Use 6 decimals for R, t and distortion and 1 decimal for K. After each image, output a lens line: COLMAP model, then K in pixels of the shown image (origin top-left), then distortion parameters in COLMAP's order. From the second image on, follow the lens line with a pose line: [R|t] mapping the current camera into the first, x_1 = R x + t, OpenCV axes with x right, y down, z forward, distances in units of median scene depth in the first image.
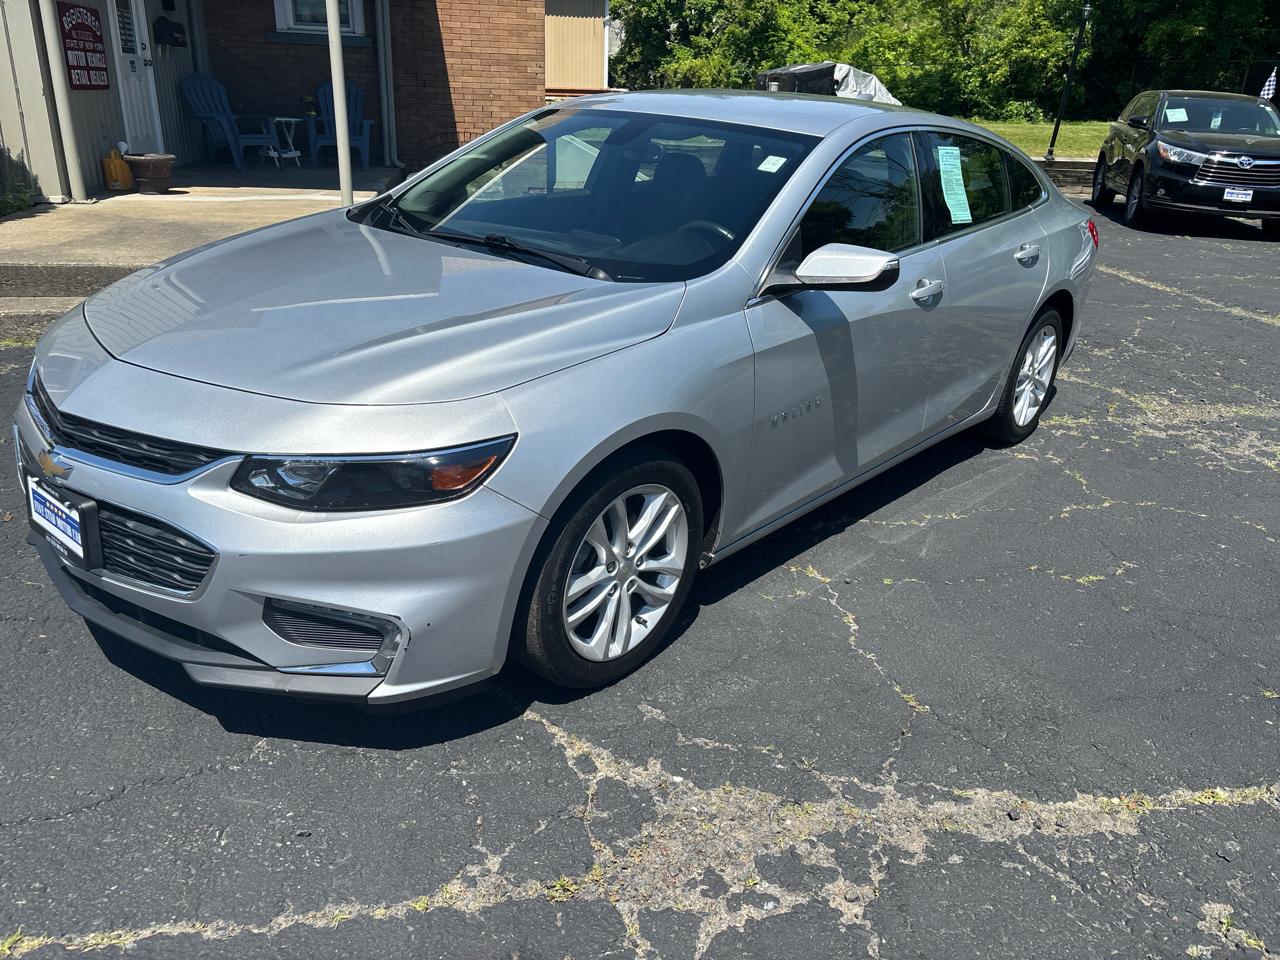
lens RADIAL K [[969.2, 0, 635.8], [0, 969.2, 485.8], [0, 0, 1]] dist [0.039963, -0.036218]
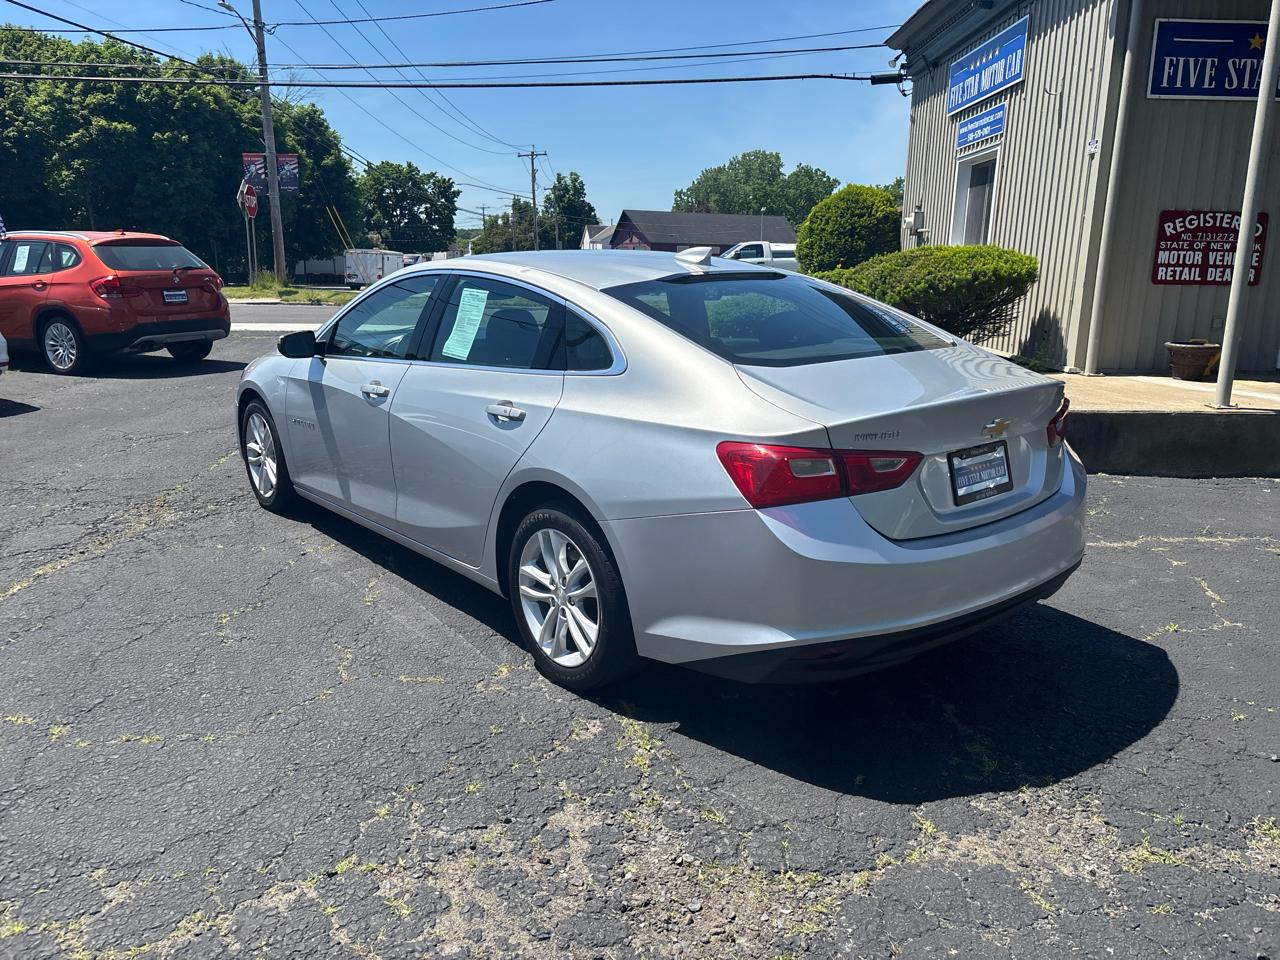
lens RADIAL K [[969.2, 0, 629.3], [0, 969.2, 466.2], [0, 0, 1]] dist [0.039963, -0.036218]
pose [[-0.178253, 0.161631, -0.970619, 1.120907], [-0.387953, 0.894969, 0.220281, -0.392411], [0.904278, 0.415820, -0.096826, 1.105863]]
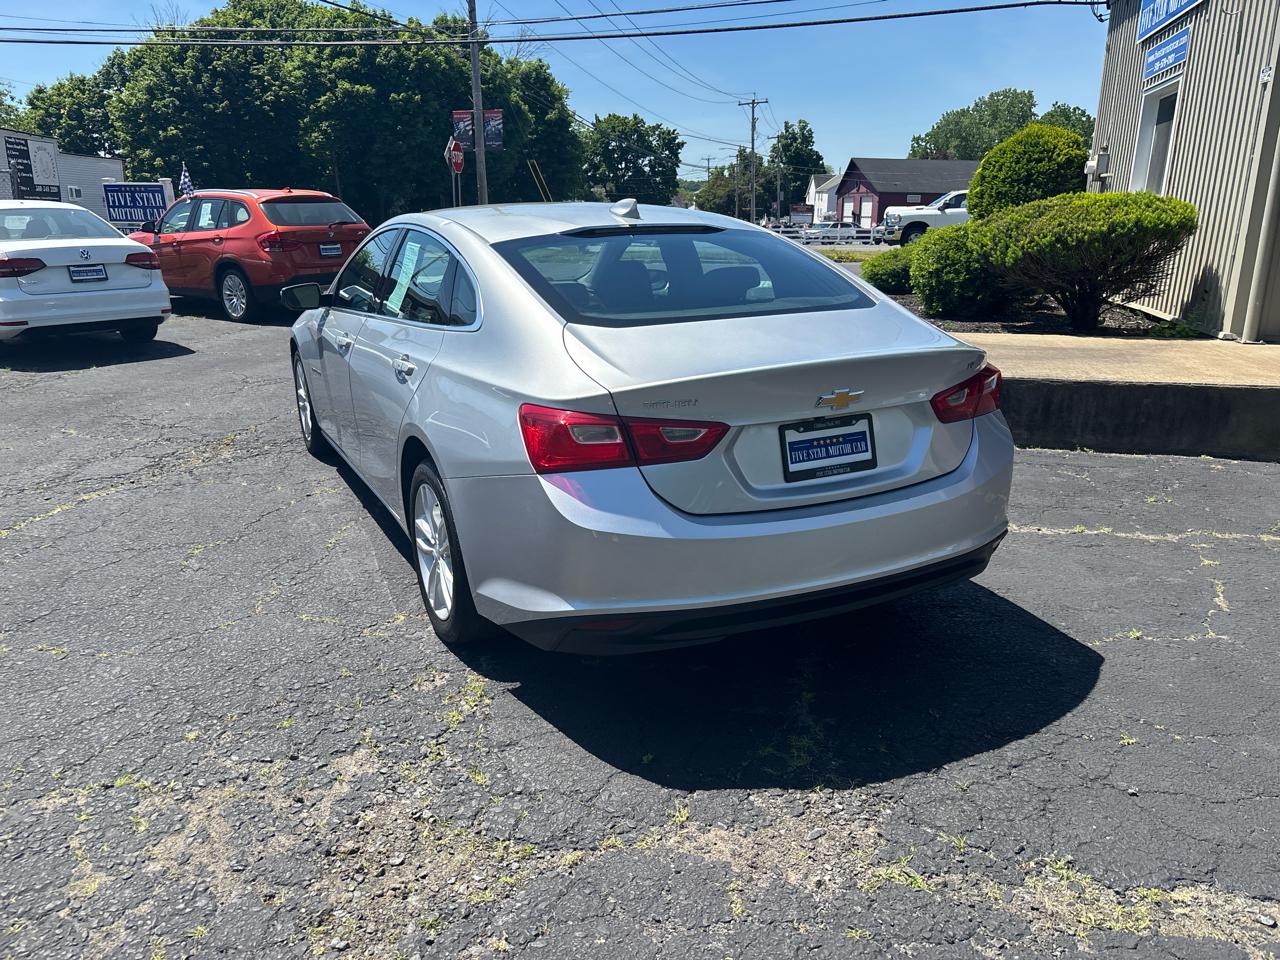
lens RADIAL K [[969.2, 0, 631.3], [0, 969.2, 480.4], [0, 0, 1]] dist [0.039963, -0.036218]
pose [[-0.394679, 0.203766, -0.895940, 1.030400], [-0.365800, 0.859644, 0.356653, -0.491210], [0.842863, 0.468499, -0.264746, 1.331101]]
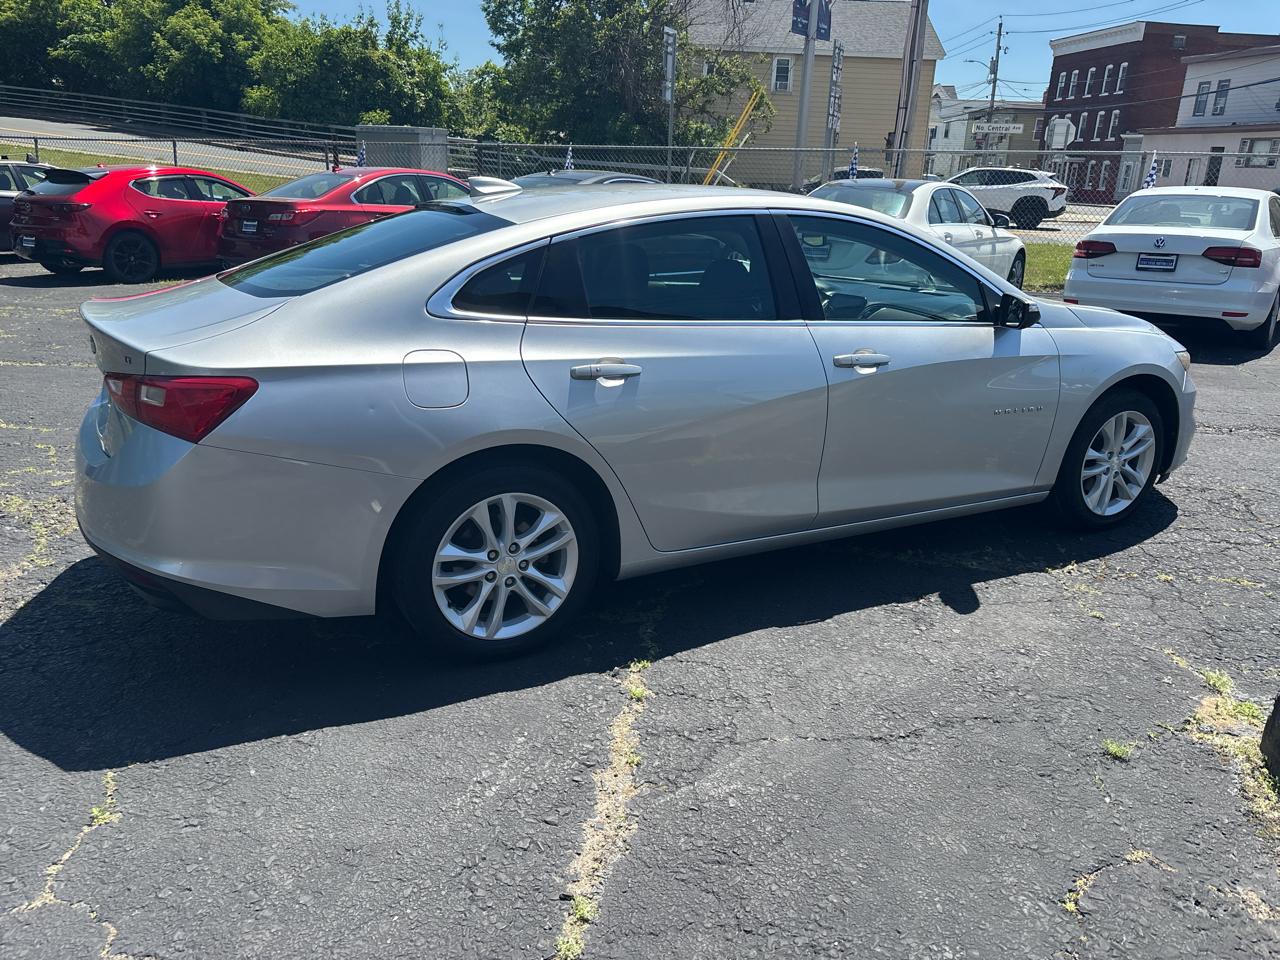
lens RADIAL K [[969.2, 0, 635.9], [0, 969.2, 482.9], [0, 0, 1]] dist [0.039963, -0.036218]
pose [[-0.928451, -0.177434, 0.326337, -0.186432], [0.075476, 0.770096, 0.633447, -0.706174], [-0.363706, 0.612755, -0.701605, 1.669920]]
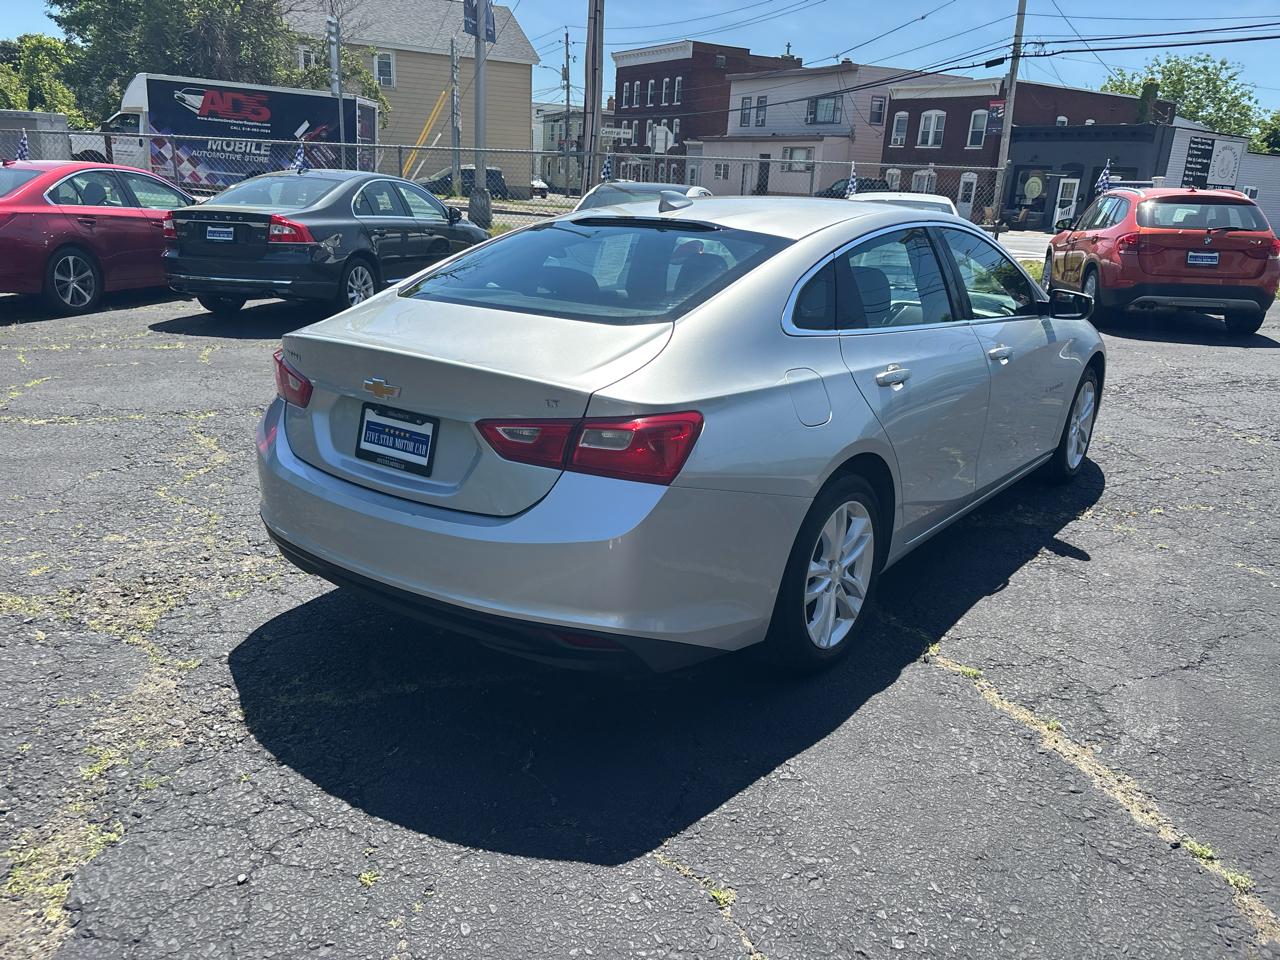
lens RADIAL K [[969.2, 0, 634.0], [0, 969.2, 476.2], [0, 0, 1]] dist [0.039963, -0.036218]
pose [[-0.995450, -0.066423, -0.068317, 0.307730], [-0.094633, 0.772934, 0.627389, -0.715195], [0.011132, 0.630999, -0.775703, 1.756746]]
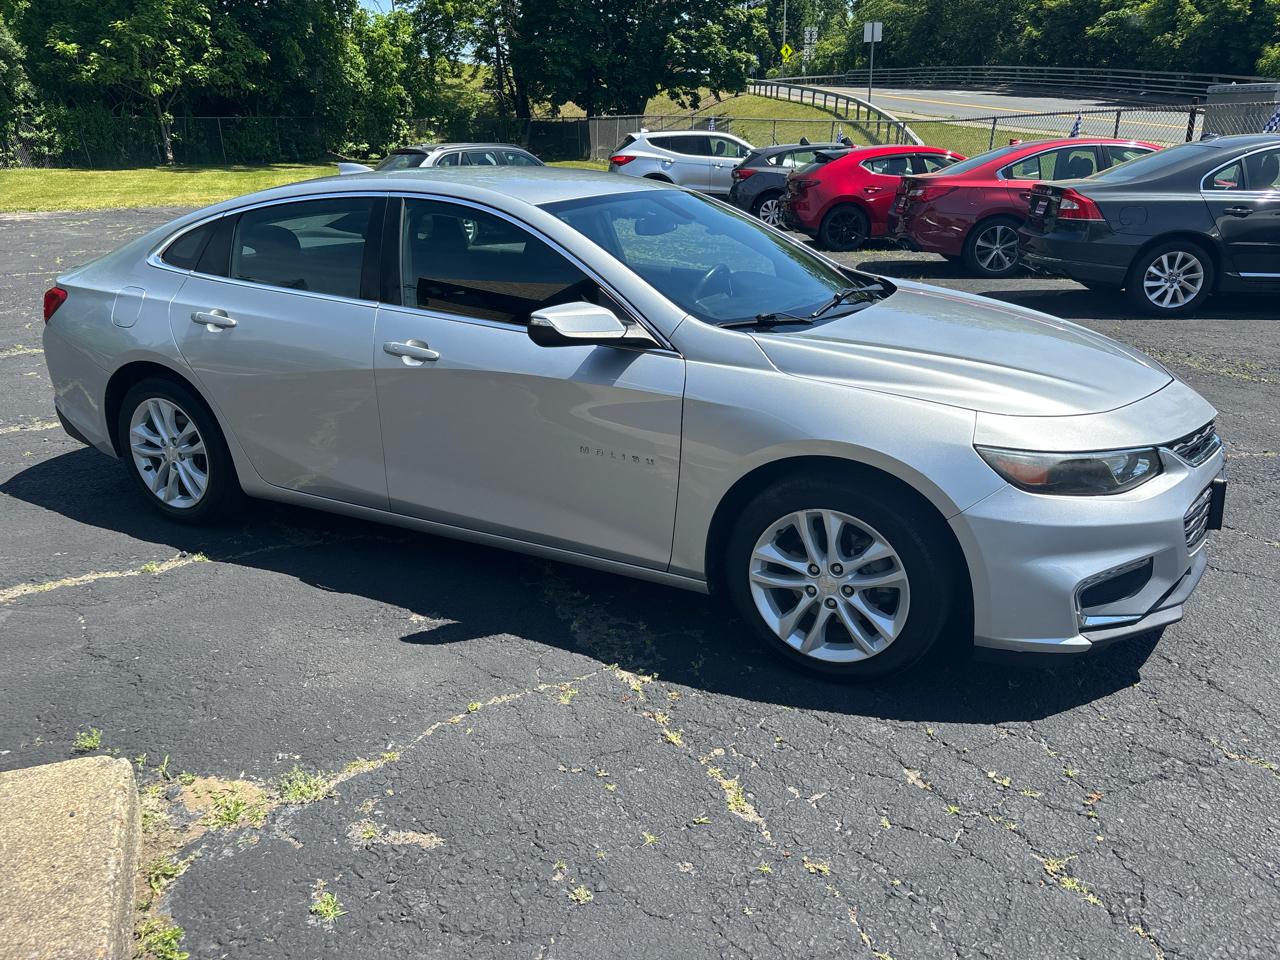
lens RADIAL K [[969.2, 0, 642.4], [0, 969.2, 478.8], [0, 0, 1]] dist [0.039963, -0.036218]
pose [[-0.217159, -0.363940, 0.905754, -0.840084], [0.373630, 0.826244, 0.421571, -0.441306], [-0.901800, 0.429964, -0.043447, 0.906712]]
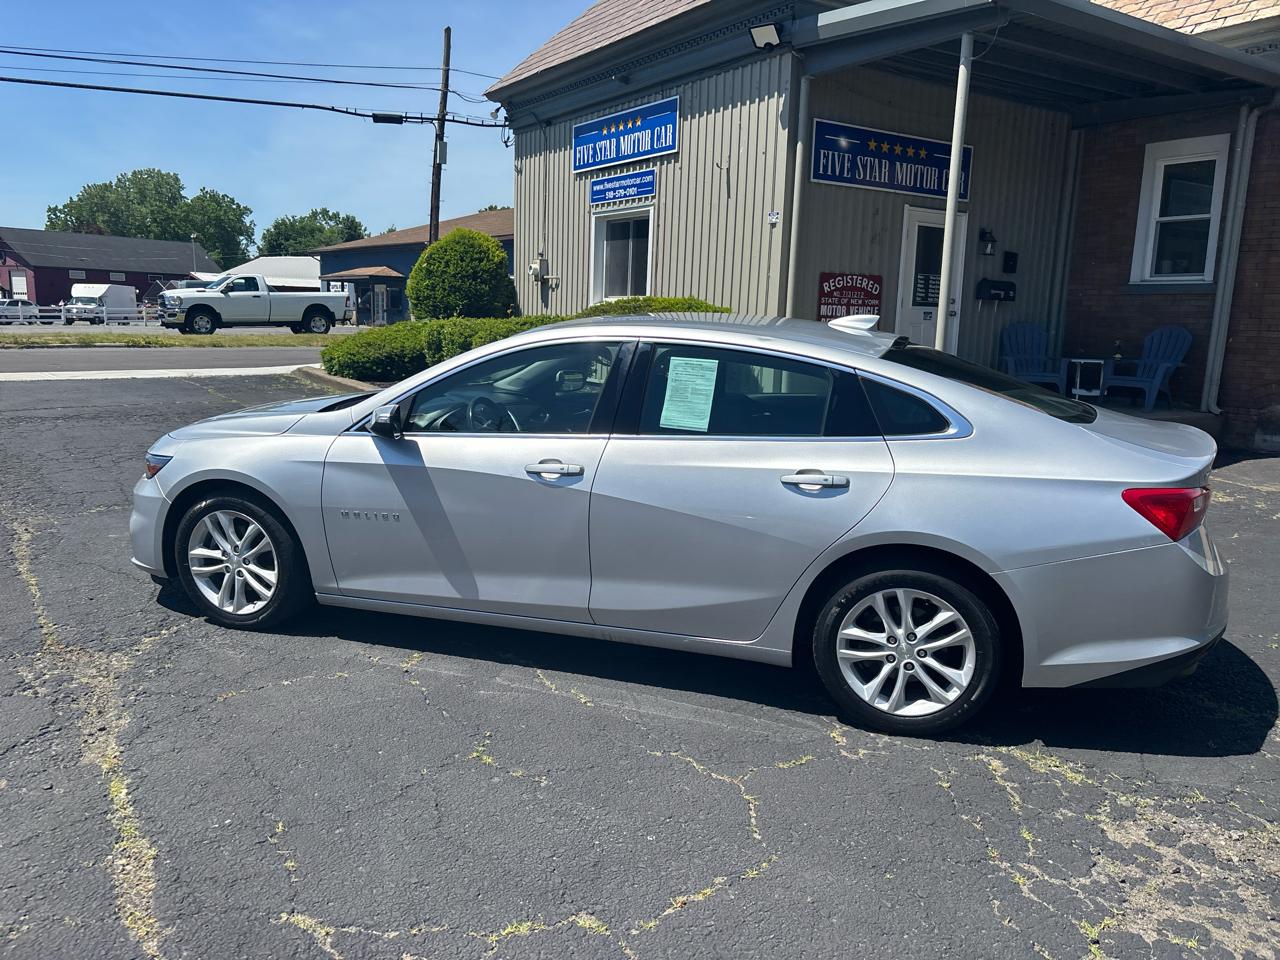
lens RADIAL K [[969.2, 0, 628.4], [0, 969.2, 486.0], [0, 0, 1]] dist [0.039963, -0.036218]
pose [[0.390911, 0.138891, -0.909889, 1.032494], [-0.356007, 0.934426, -0.010313, -0.153370], [0.848792, 0.327958, 0.414723, 0.464179]]
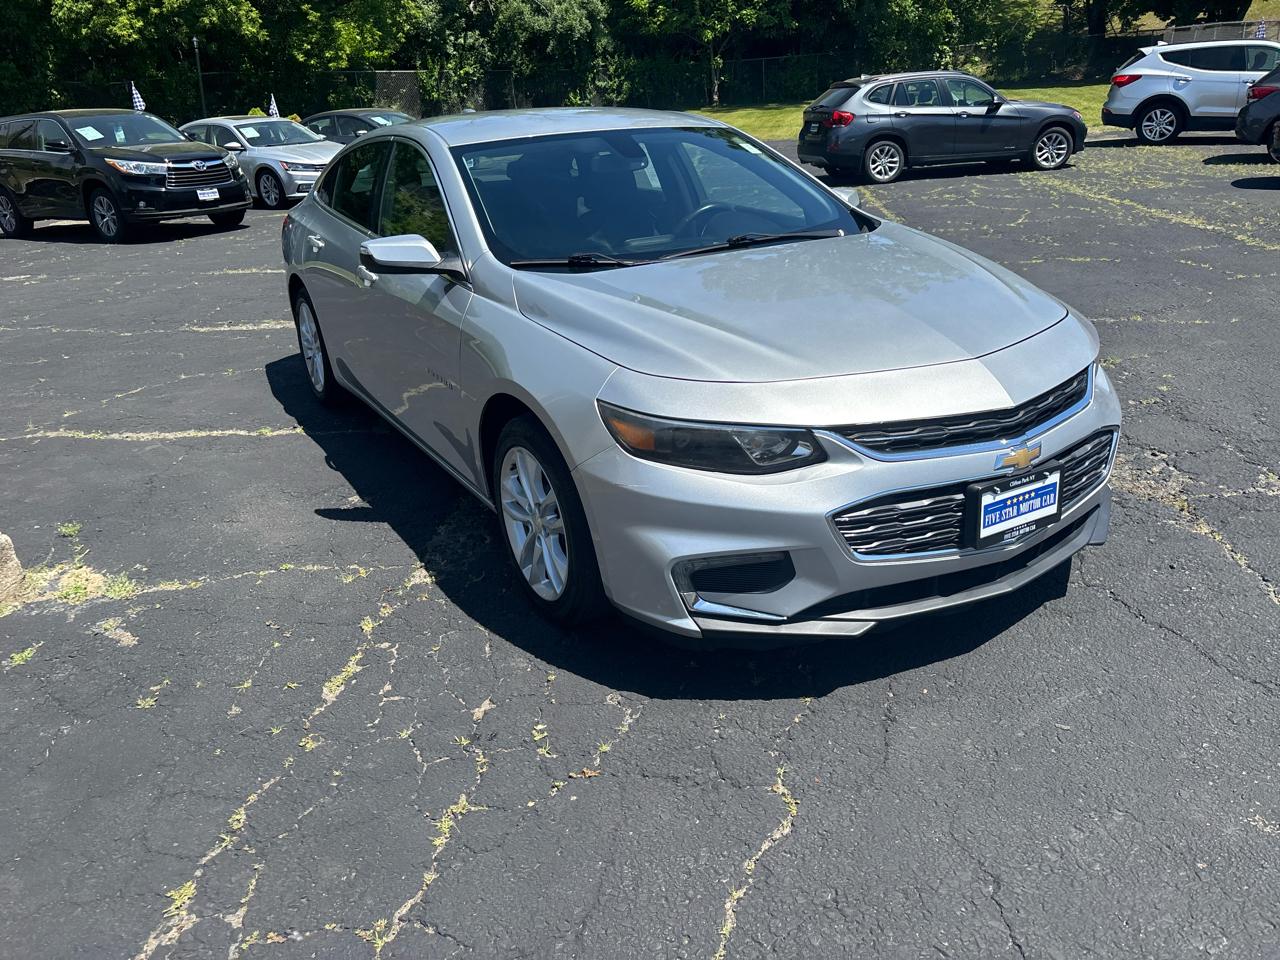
lens RADIAL K [[969.2, 0, 634.5], [0, 969.2, 483.0], [0, 0, 1]] dist [0.039963, -0.036218]
pose [[0.330765, -0.412575, 0.848750, -0.835577], [0.428255, 0.867057, 0.254580, -0.229265], [-0.840947, 0.279275, 0.463479, 0.430052]]
